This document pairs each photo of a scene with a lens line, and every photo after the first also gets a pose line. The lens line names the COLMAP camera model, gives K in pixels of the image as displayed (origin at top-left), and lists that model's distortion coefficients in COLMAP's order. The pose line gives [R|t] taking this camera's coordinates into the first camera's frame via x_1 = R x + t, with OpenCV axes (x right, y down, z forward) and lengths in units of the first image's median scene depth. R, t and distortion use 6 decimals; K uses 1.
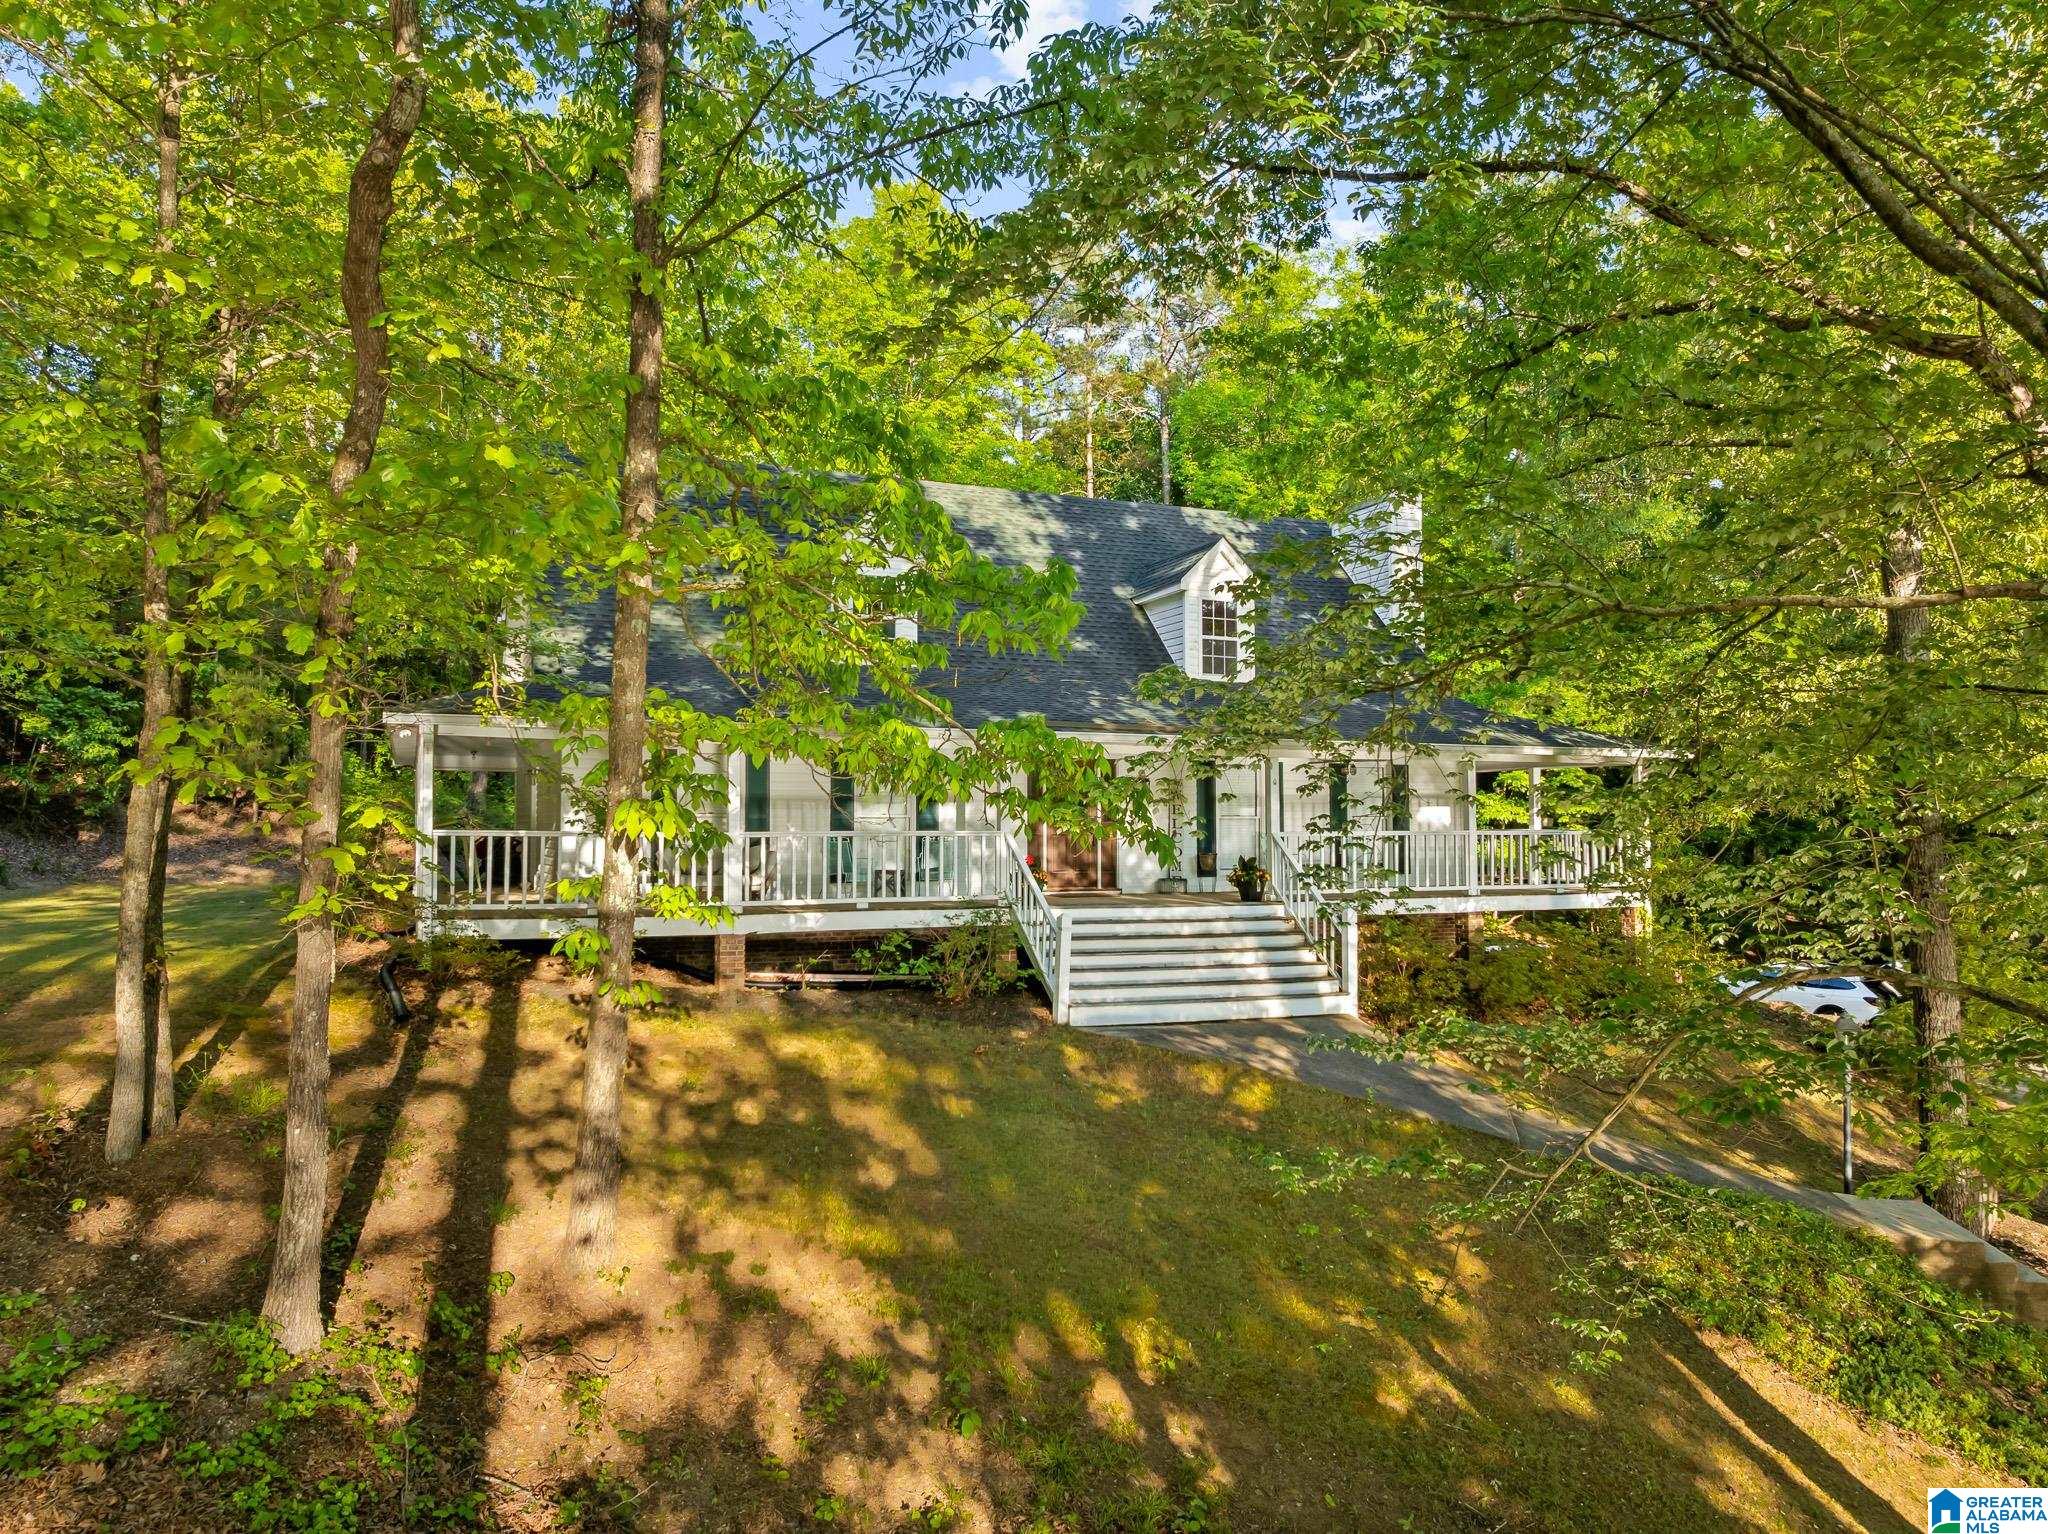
lens RADIAL K [[1435.8, 0, 1024.0], [0, 1435.8, 767.0], [0, 0, 1]] dist [-0.055379, 0.002798]
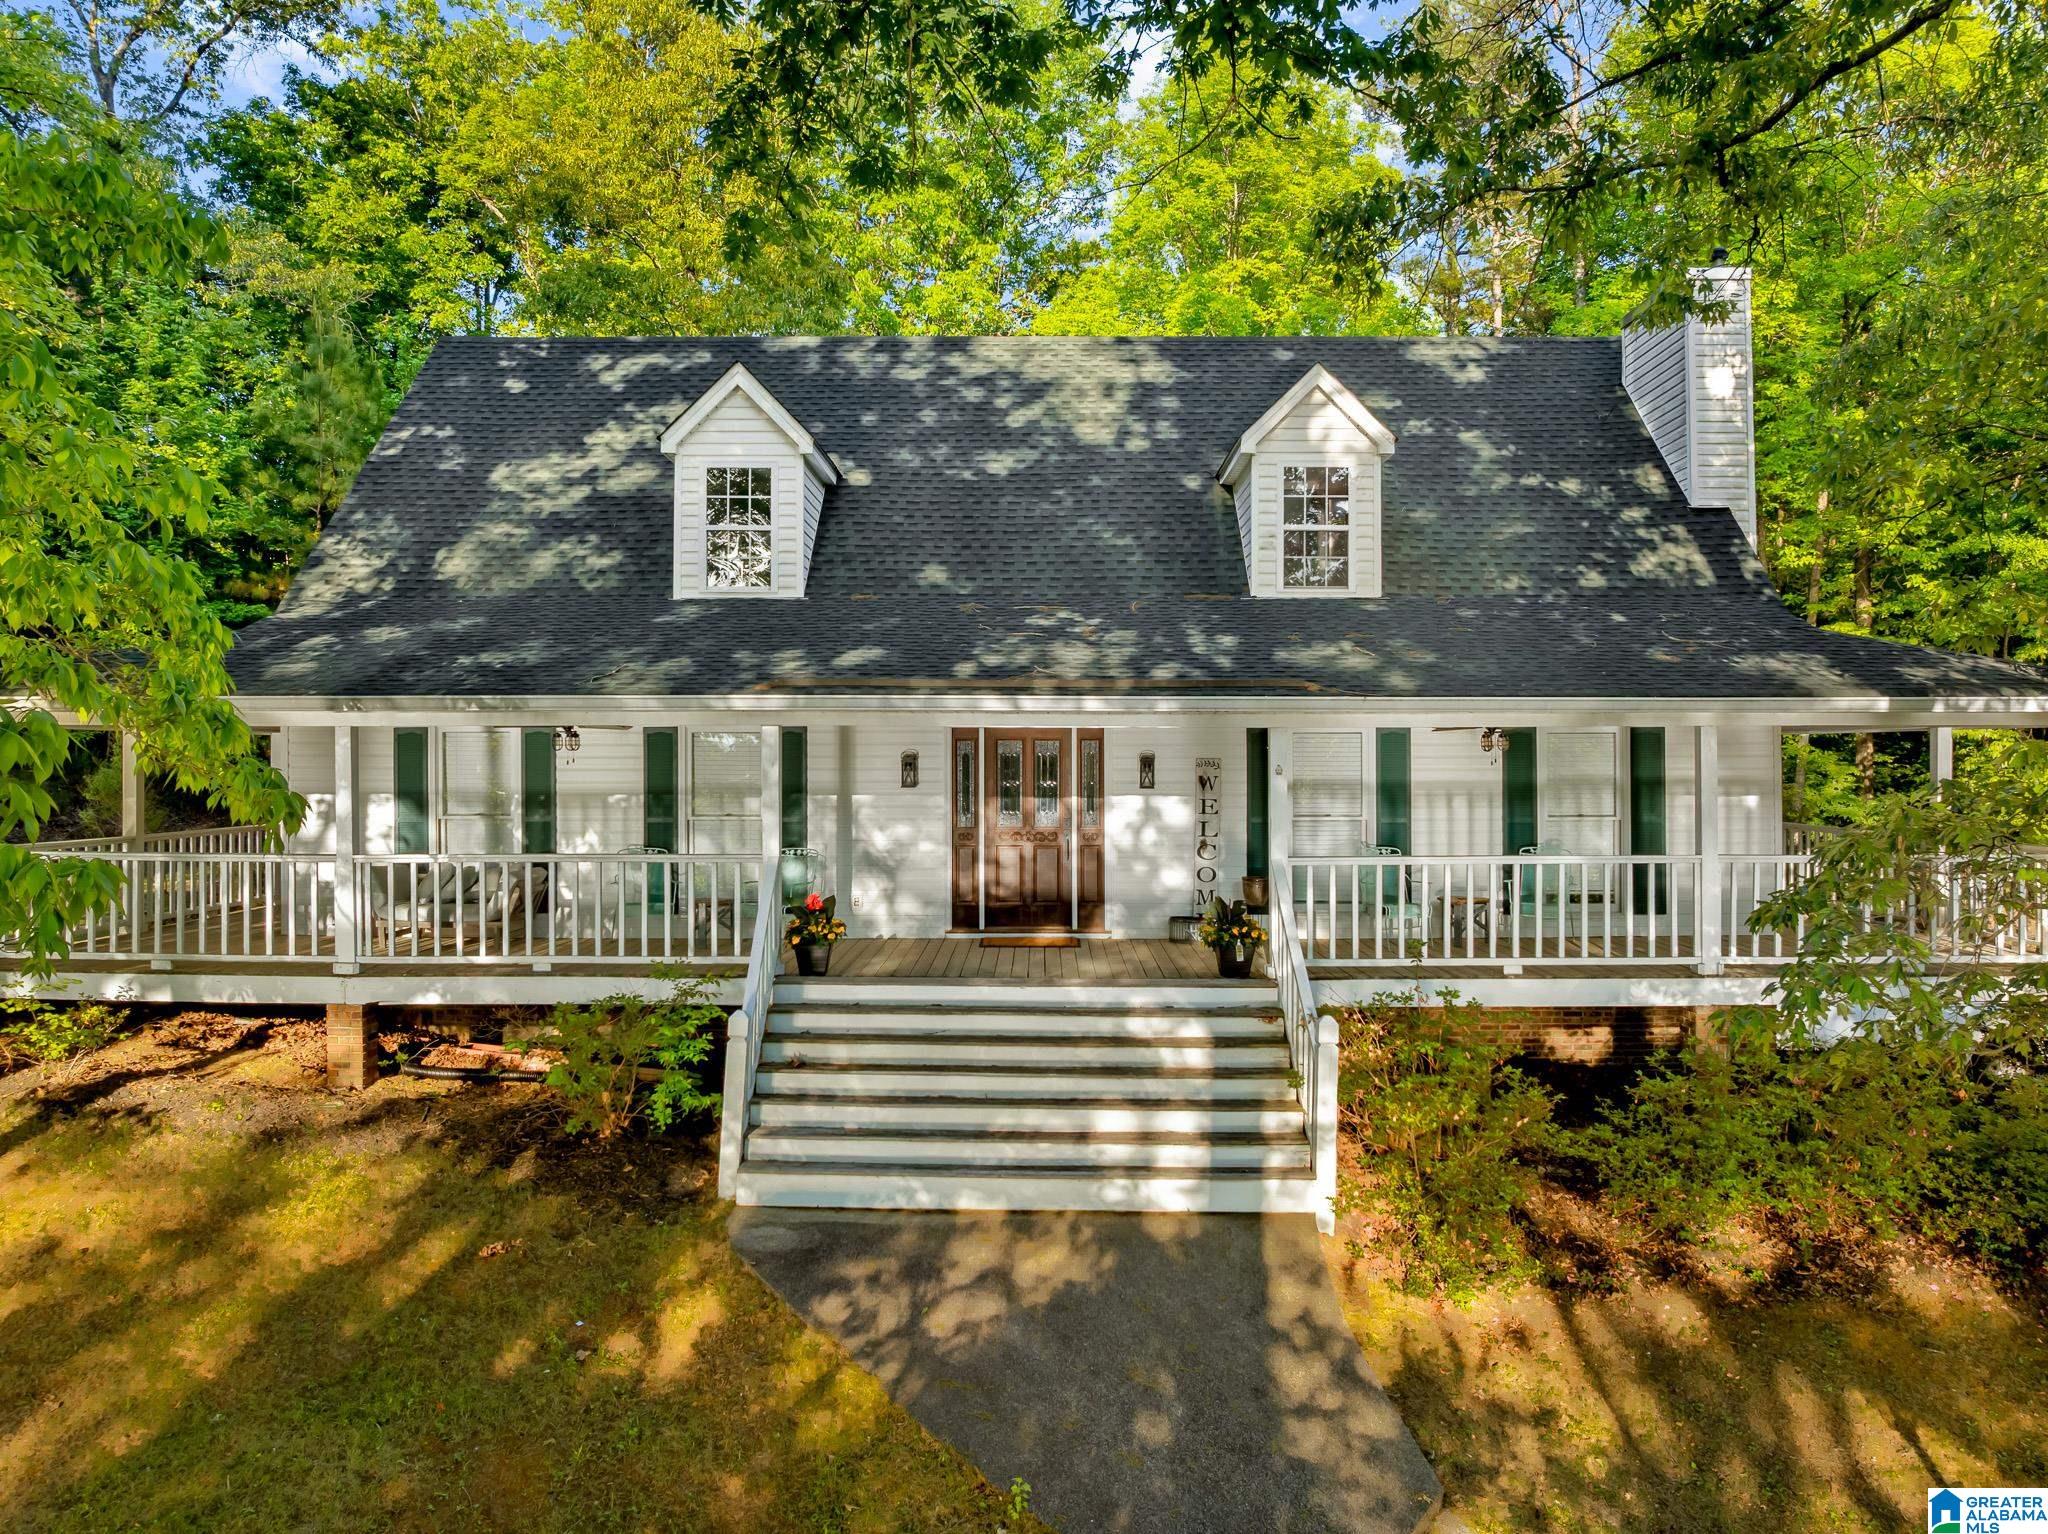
lens RADIAL K [[1446.7, 0, 1024.0], [0, 1446.7, 767.0], [0, 0, 1]] dist [-0.074274, 0.038259]
pose [[0.916305, -0.002939, -0.400470, 0.331889], [0.018735, 0.999193, 0.035535, -0.013102], [0.400042, -0.040064, 0.915621, 0.465881]]
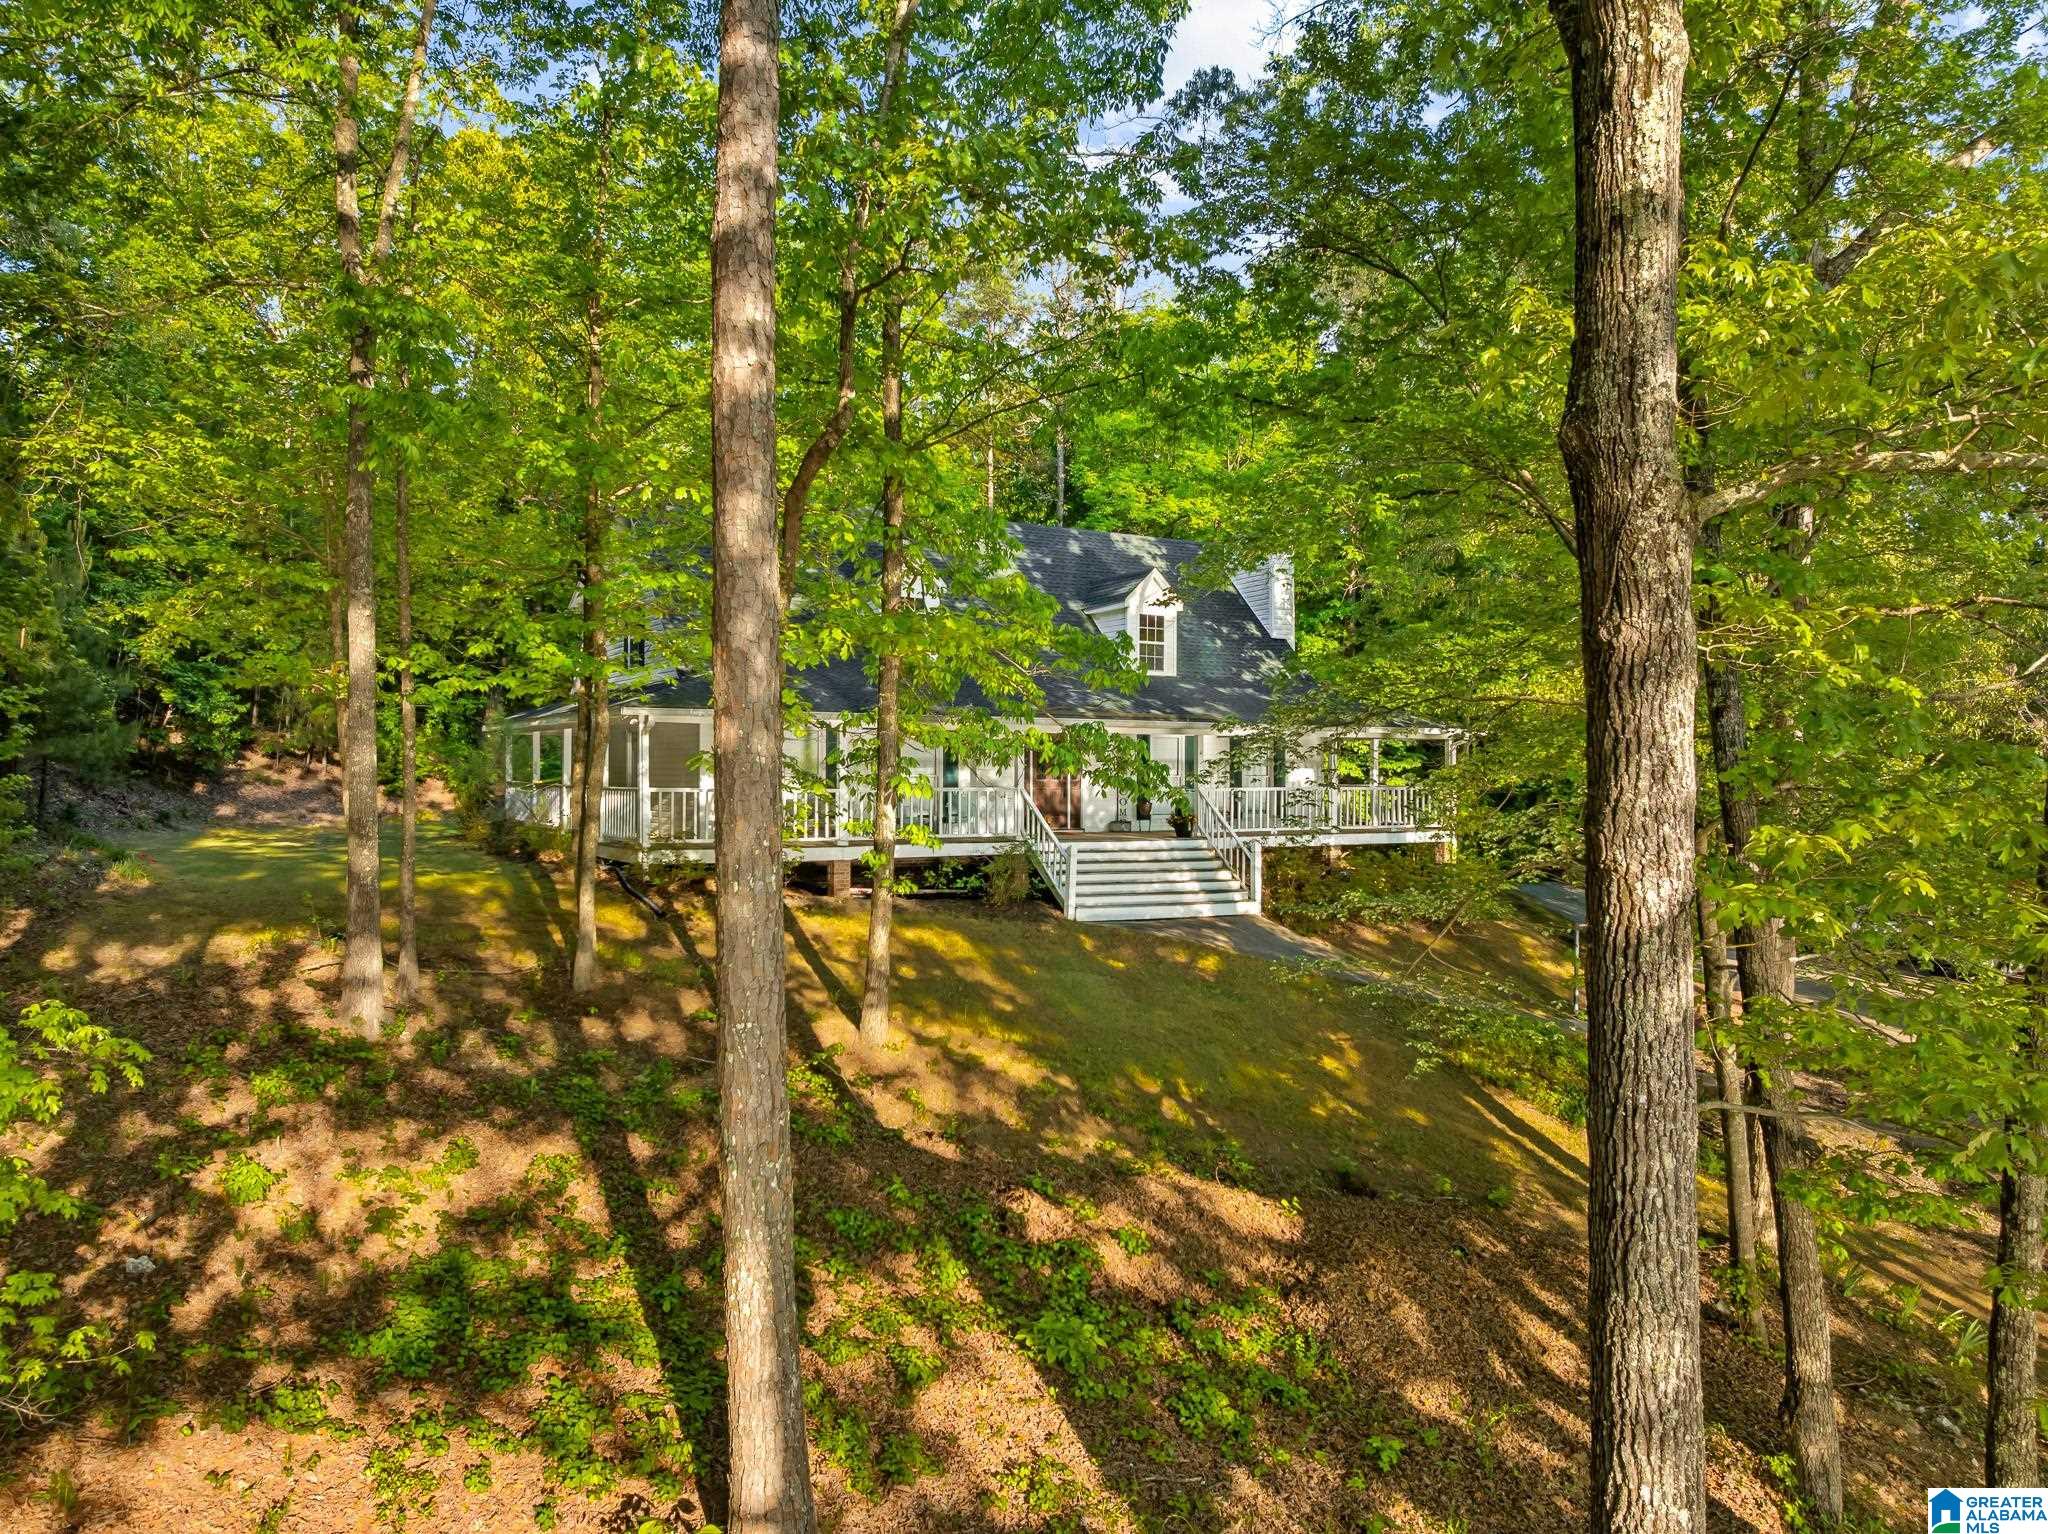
lens RADIAL K [[1435.8, 0, 1024.0], [0, 1435.8, 767.0], [0, 0, 1]] dist [-0.055379, 0.002798]
pose [[0.992209, 0.003737, 0.124525, -0.183733], [-0.008789, 0.999159, 0.040048, -0.032347], [-0.124271, -0.040831, 0.991408, -0.399047]]
